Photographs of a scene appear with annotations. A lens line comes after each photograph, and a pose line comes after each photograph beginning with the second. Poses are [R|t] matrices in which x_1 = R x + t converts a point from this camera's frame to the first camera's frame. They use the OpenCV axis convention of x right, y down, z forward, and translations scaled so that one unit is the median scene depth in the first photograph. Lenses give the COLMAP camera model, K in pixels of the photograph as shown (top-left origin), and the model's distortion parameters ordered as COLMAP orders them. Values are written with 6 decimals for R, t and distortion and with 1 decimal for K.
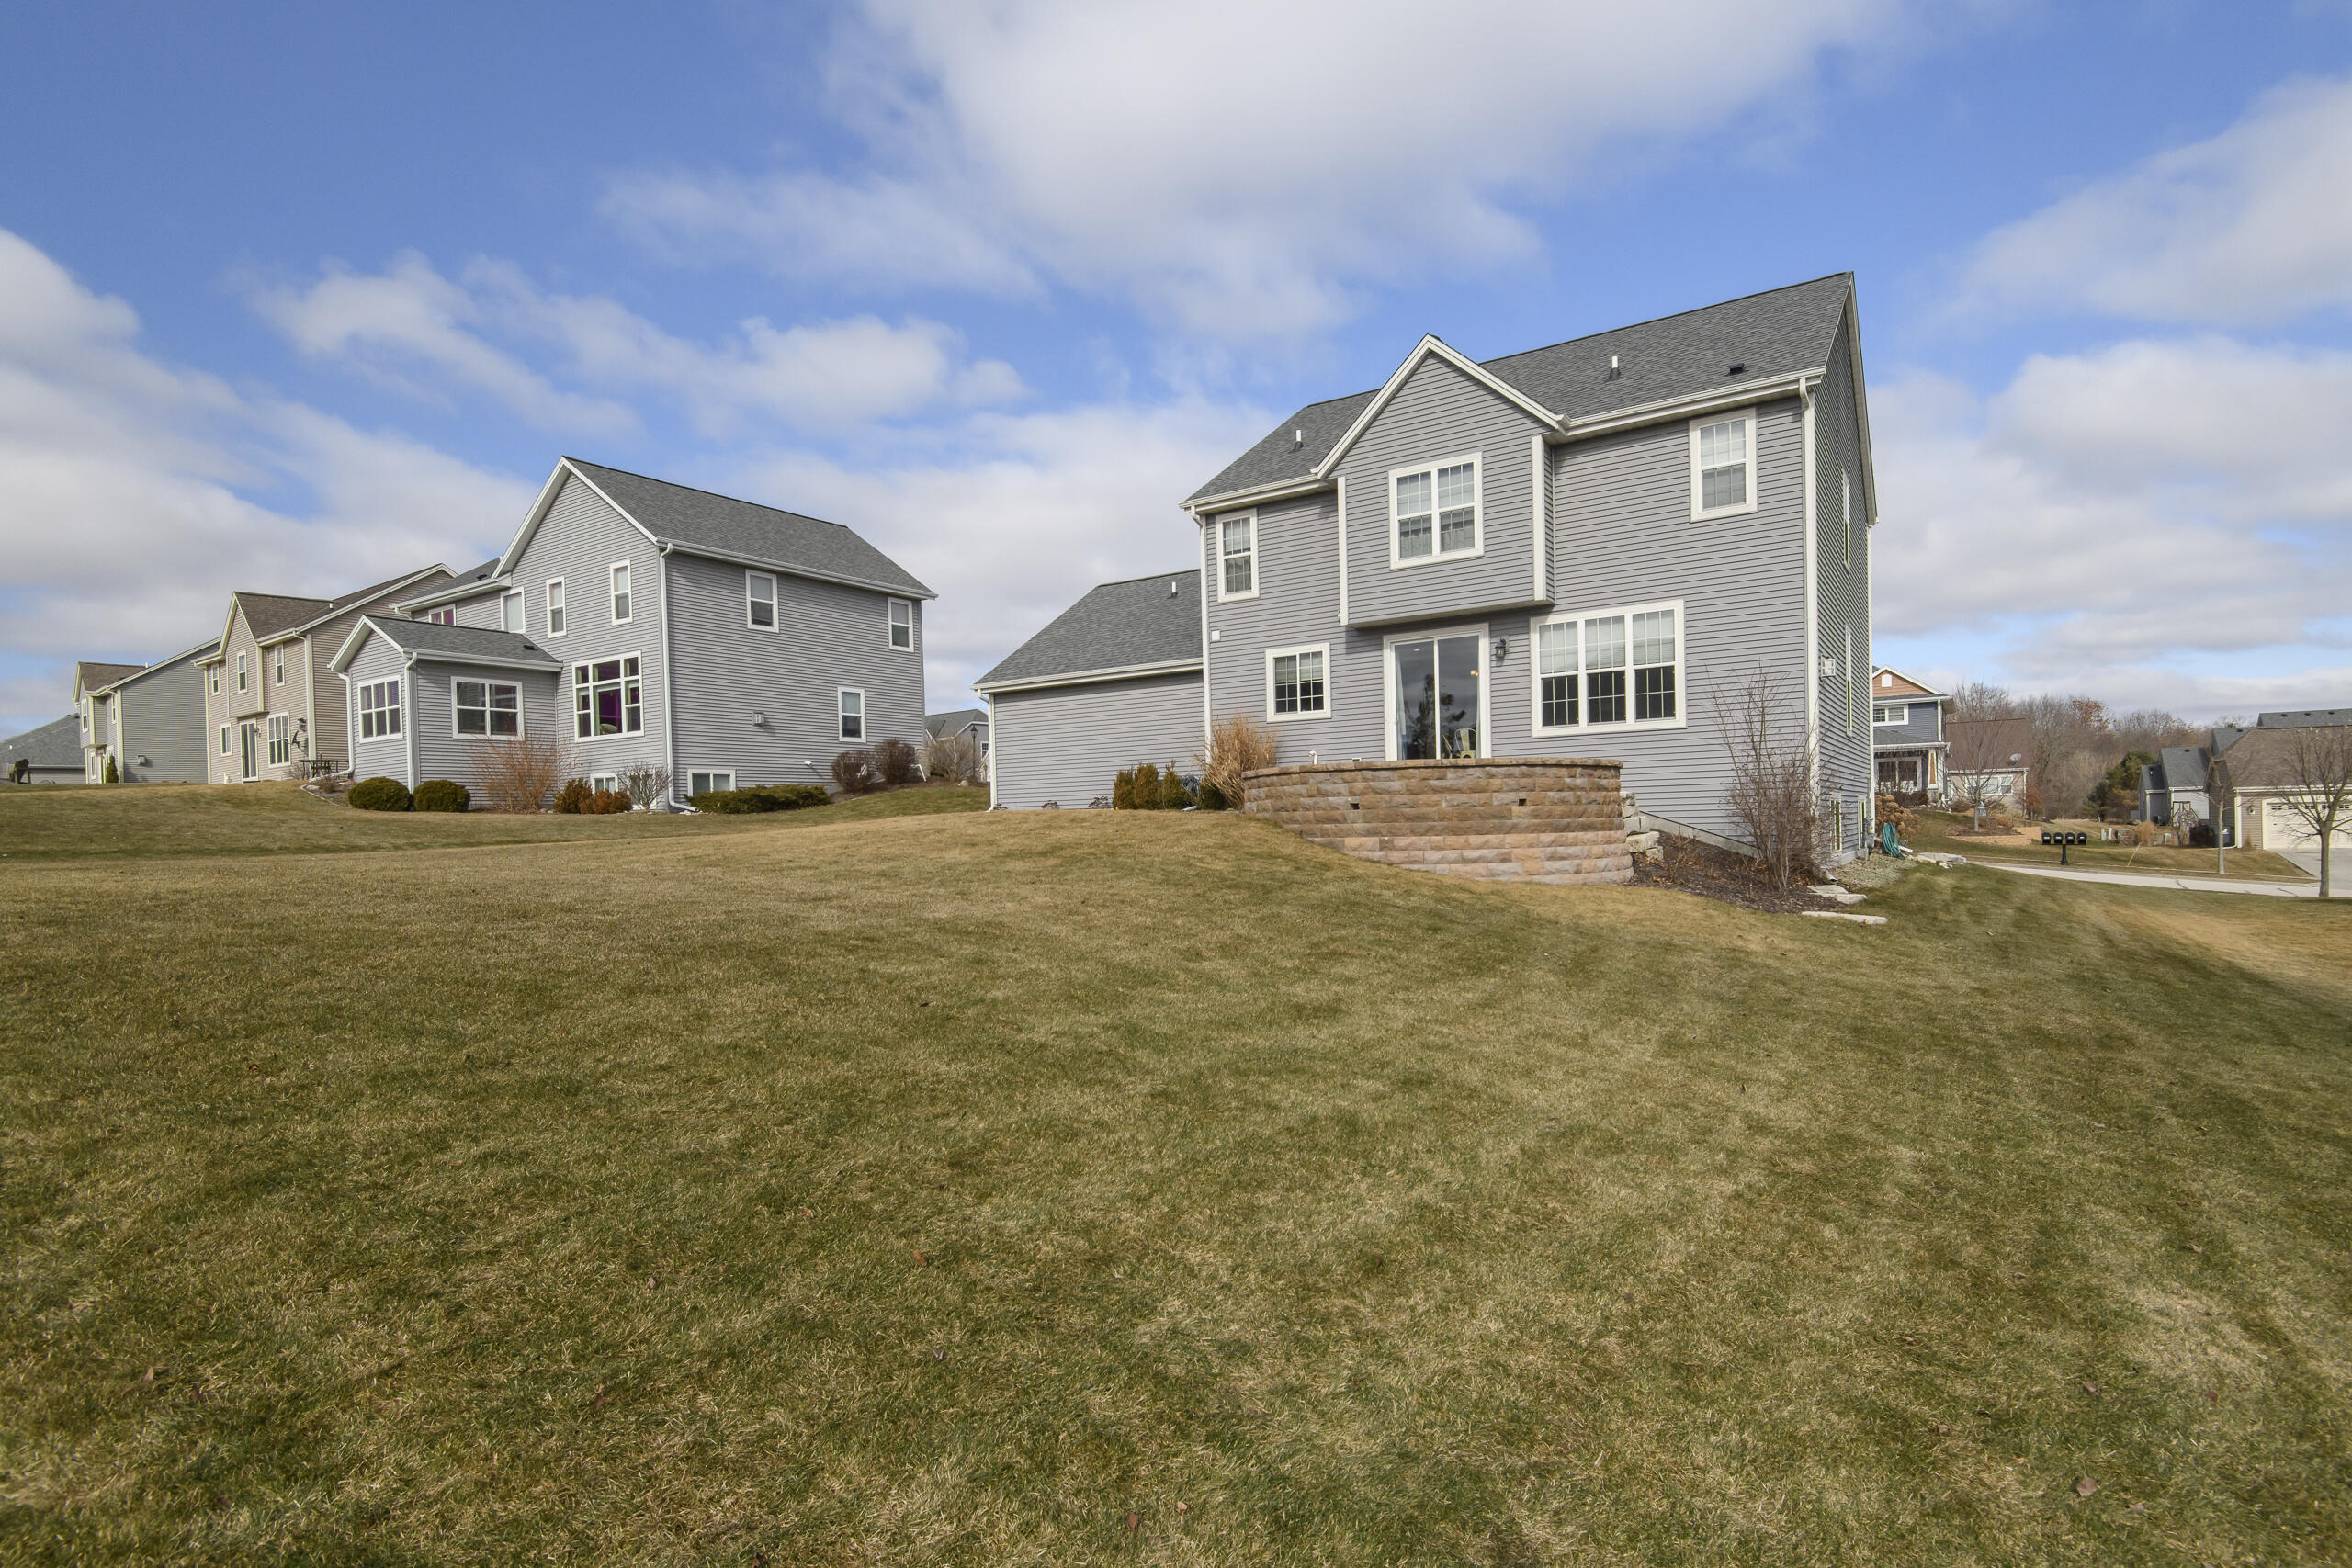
lens RADIAL K [[1071.3, 0, 1453.9], [0, 1071.3, 835.4], [0, 0, 1]] dist [0.022095, -0.000043]
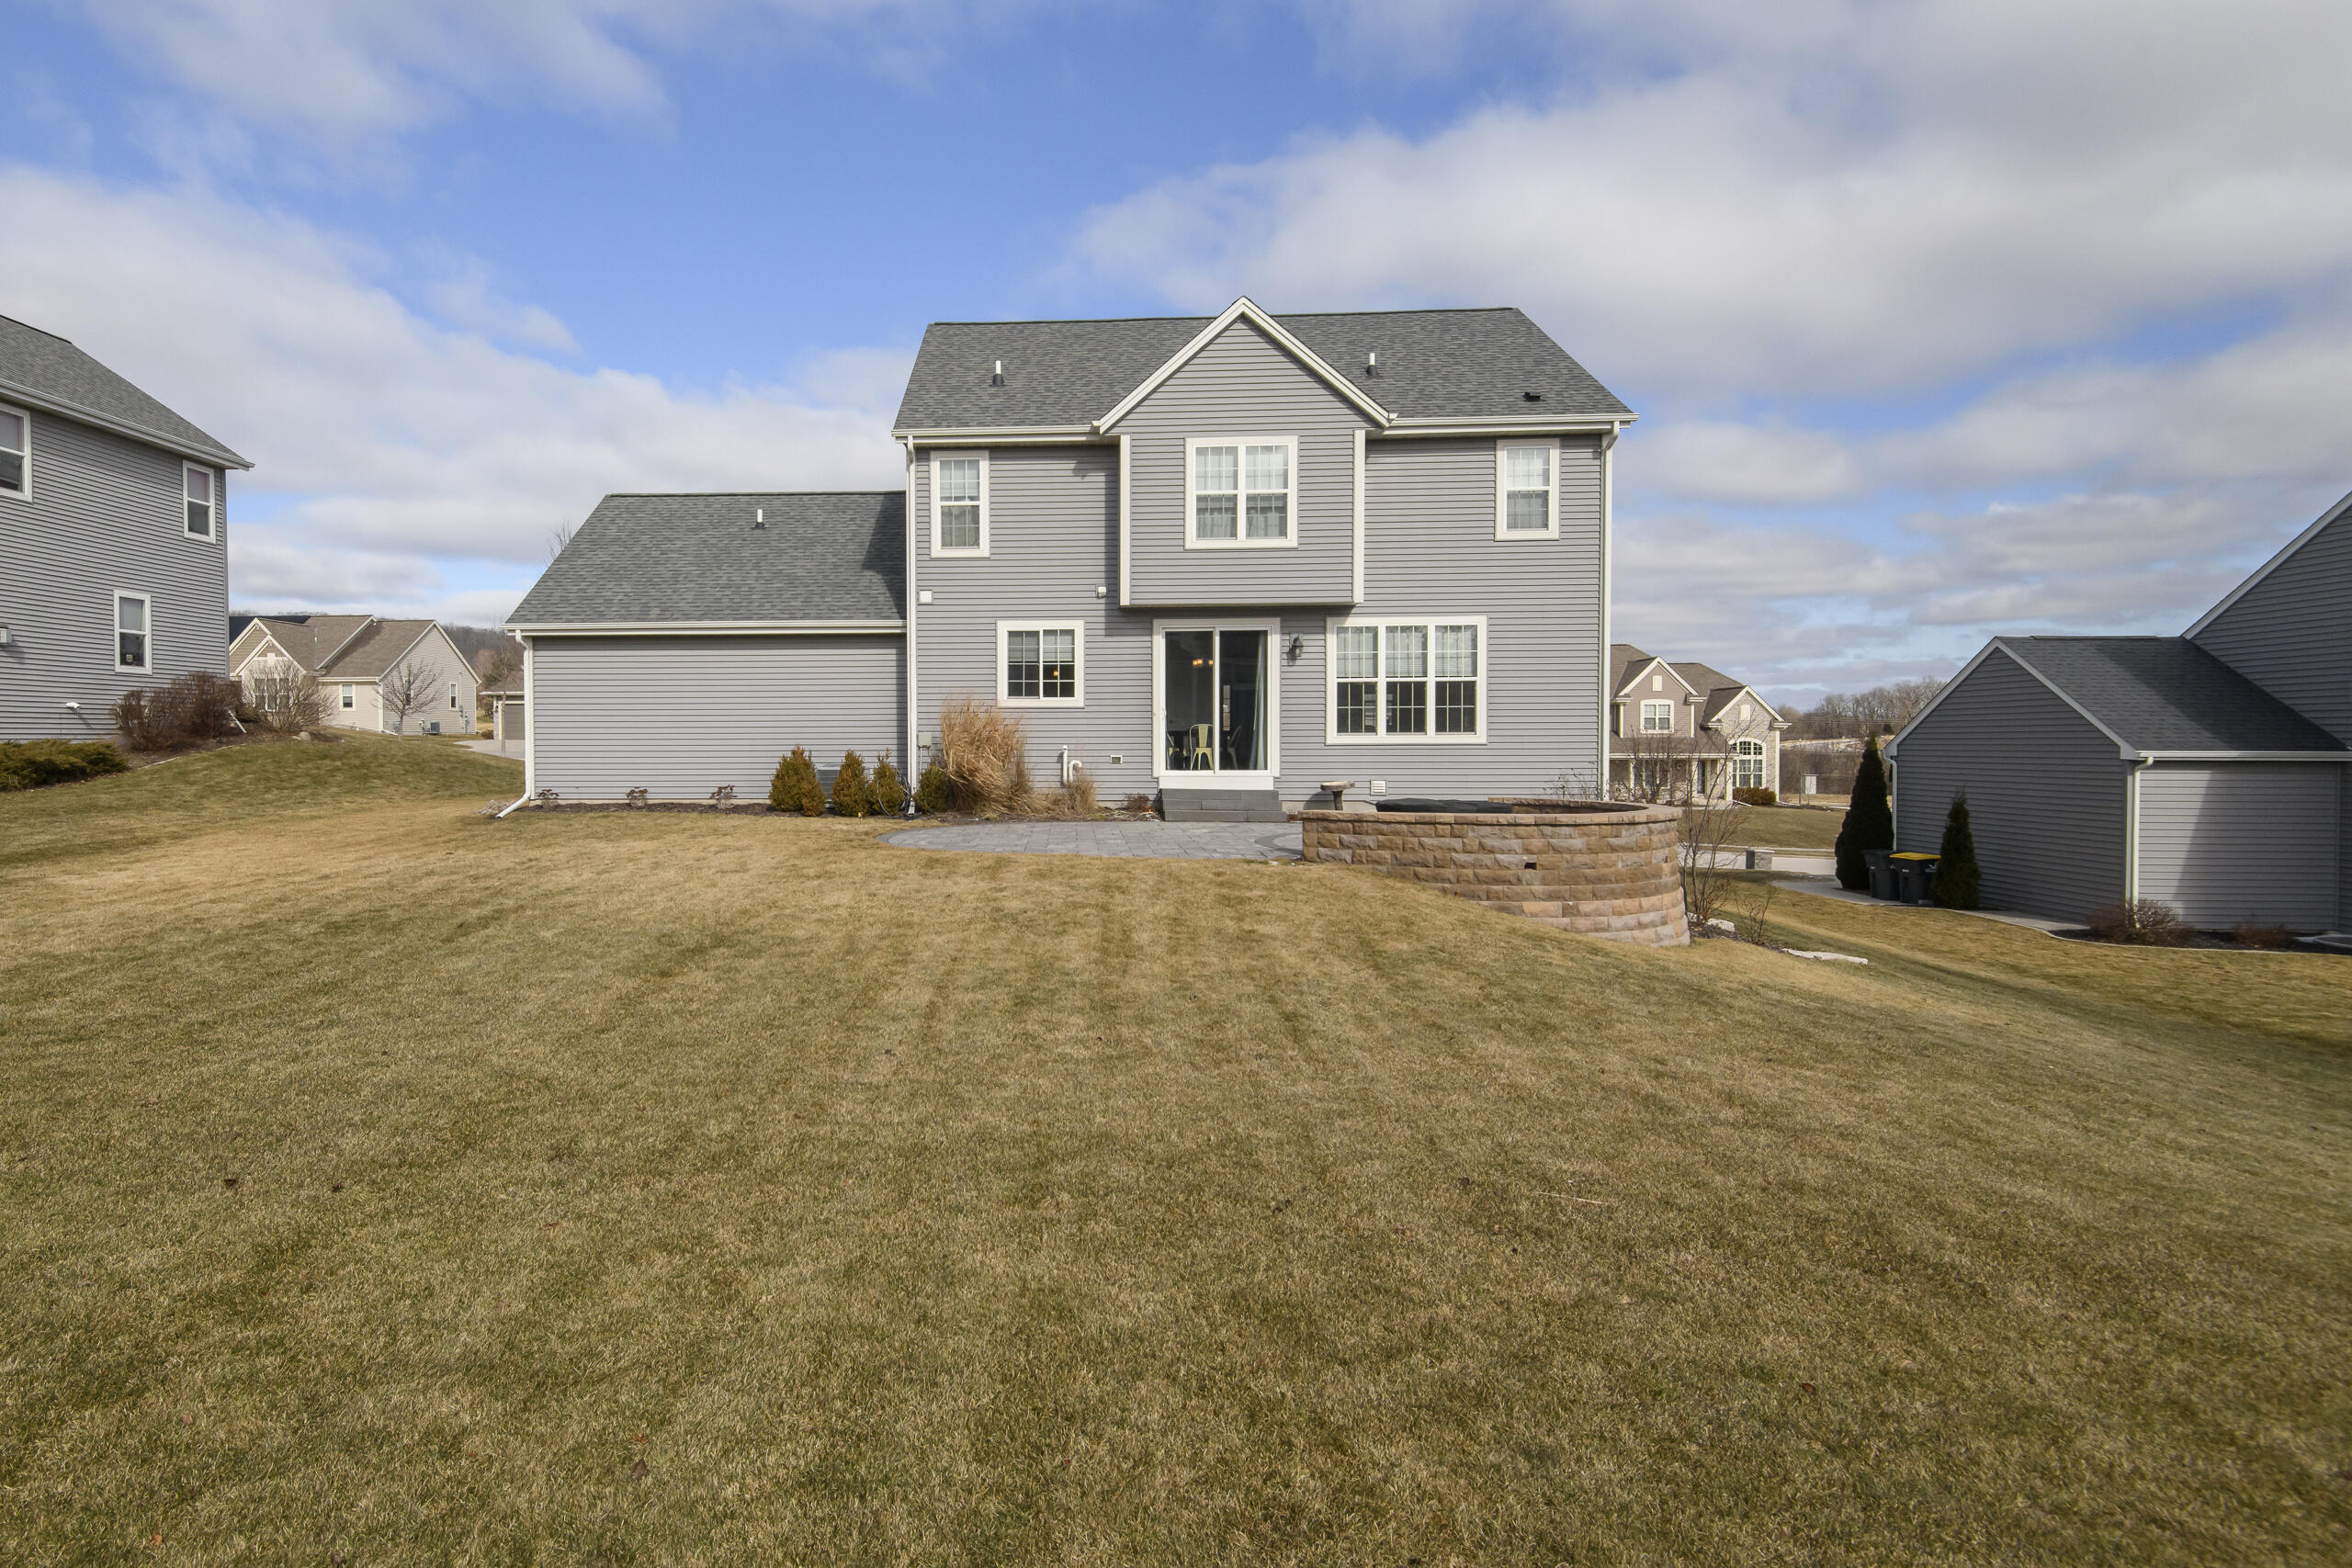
lens RADIAL K [[1073.0, 0, 1168.3], [0, 1073.0, 773.0], [0, 0, 1]] dist [0.037416, -0.024567]
pose [[0.902957, 0.021049, 0.429215, -0.453059], [-0.019975, 0.999776, -0.007008, -0.055739], [-0.429266, -0.002246, 0.903175, 0.201890]]
